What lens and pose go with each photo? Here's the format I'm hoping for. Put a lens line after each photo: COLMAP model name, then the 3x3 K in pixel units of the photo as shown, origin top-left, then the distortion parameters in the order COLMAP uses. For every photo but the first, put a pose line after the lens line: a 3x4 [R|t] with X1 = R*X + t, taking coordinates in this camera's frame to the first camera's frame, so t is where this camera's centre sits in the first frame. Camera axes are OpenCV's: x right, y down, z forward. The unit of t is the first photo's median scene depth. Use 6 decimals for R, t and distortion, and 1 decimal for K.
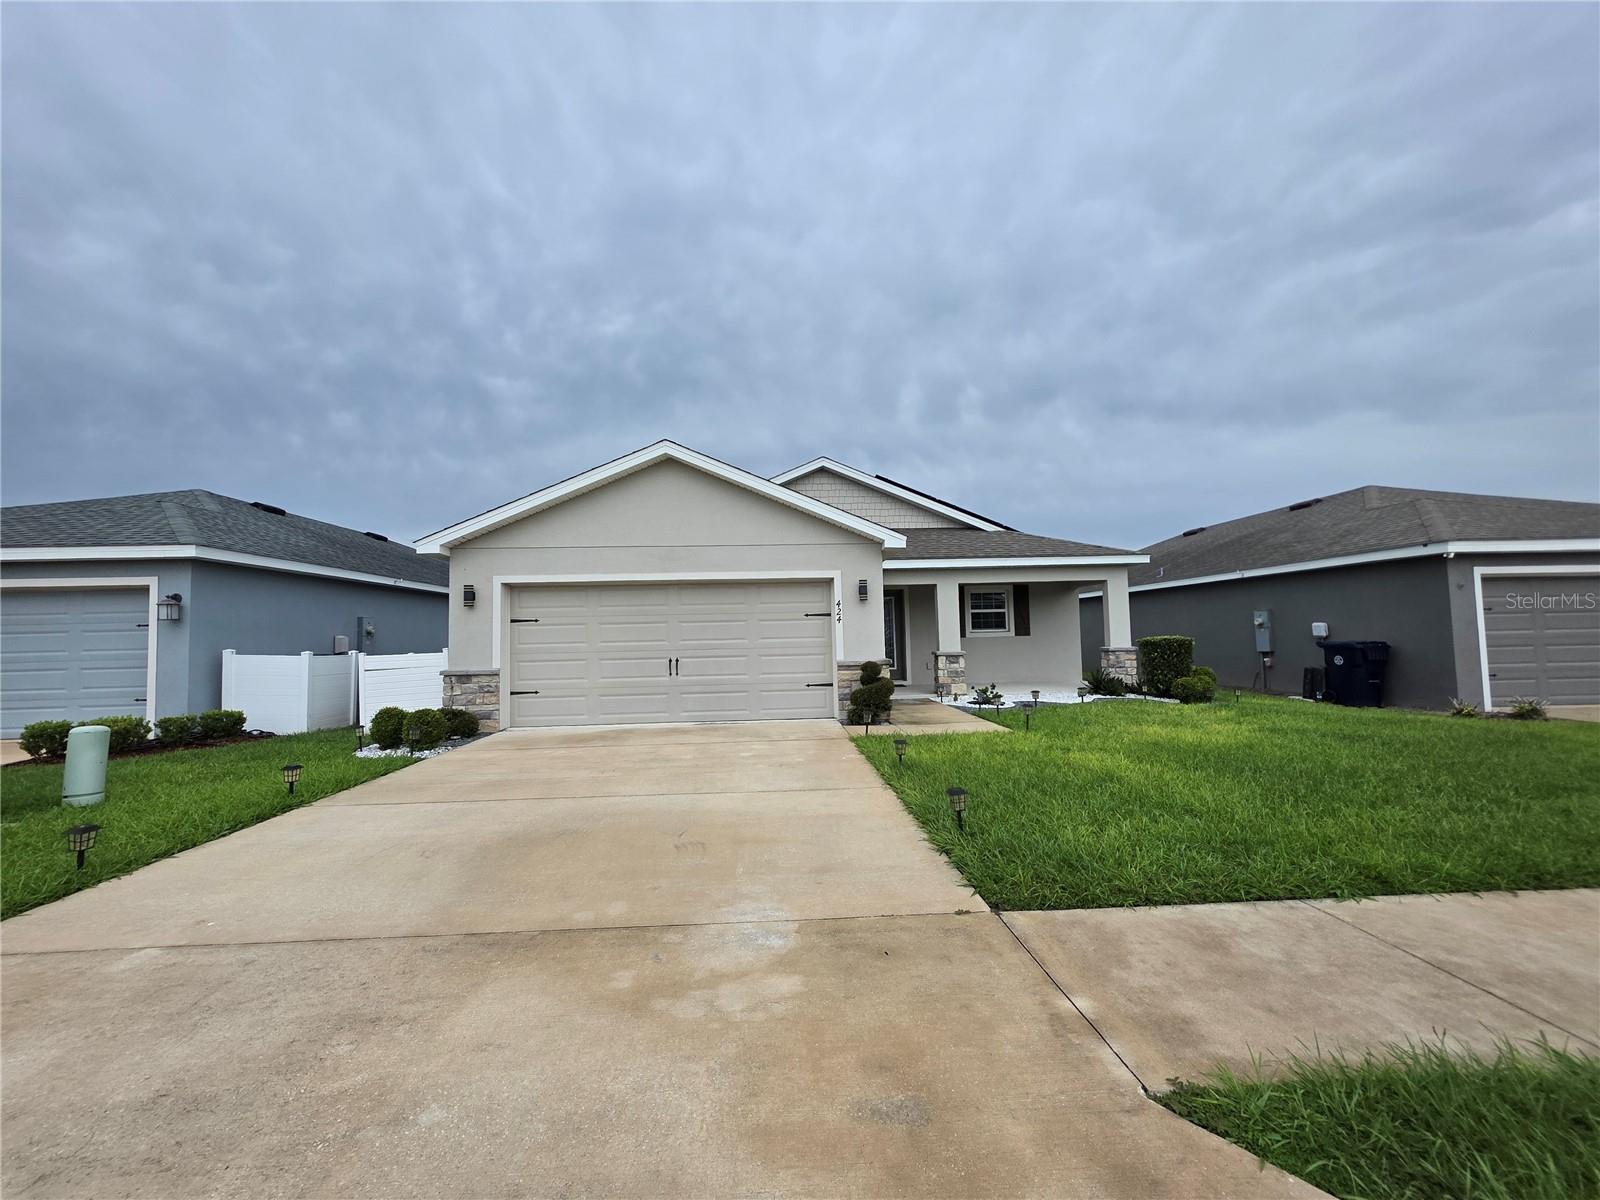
lens RADIAL K [[632.4, 0, 808.1], [0, 632.4, 605.7], [0, 0, 1]] dist [0.000201, 0.000541]
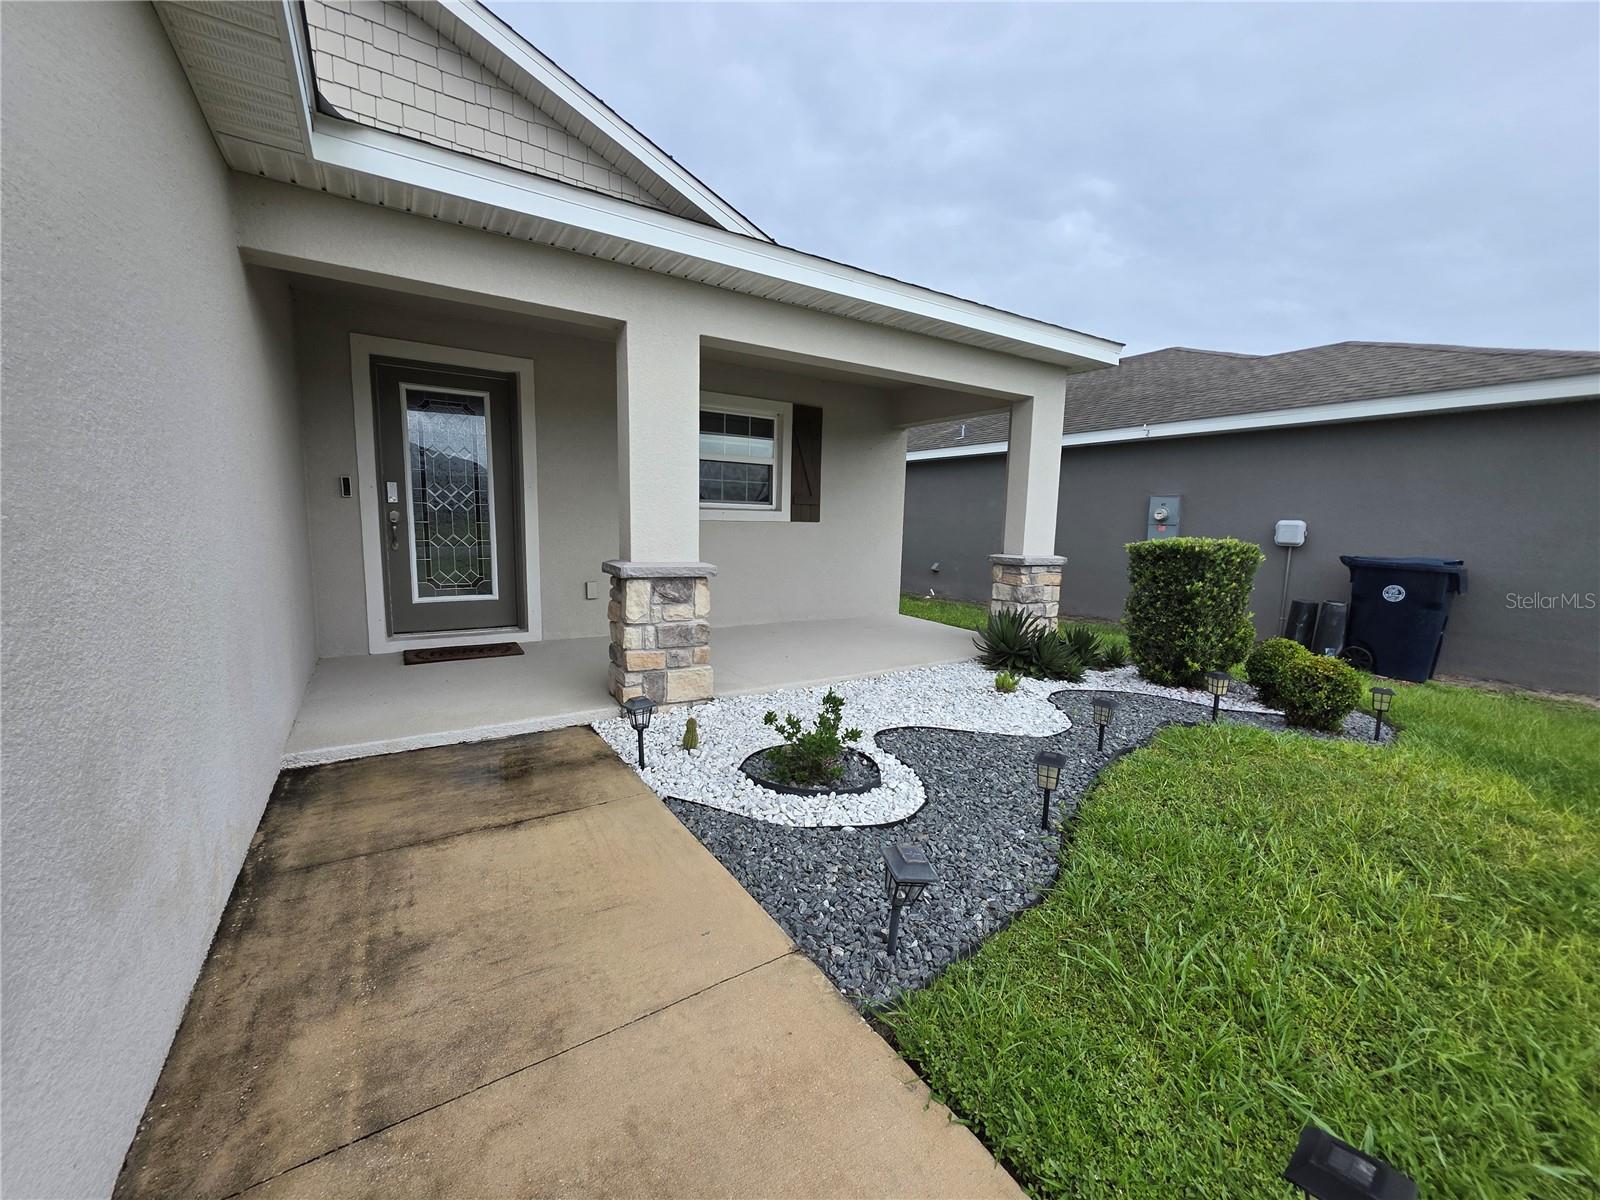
lens RADIAL K [[632.4, 0, 806.5], [0, 632.4, 614.4], [0, 0, 1]] dist [0.000201, 0.000541]
pose [[0.850584, -0.034496, 0.524707, 0.122920], [-0.066081, 0.982923, 0.171744, 0.039872], [-0.521671, -0.180756, 0.833779, 0.709571]]
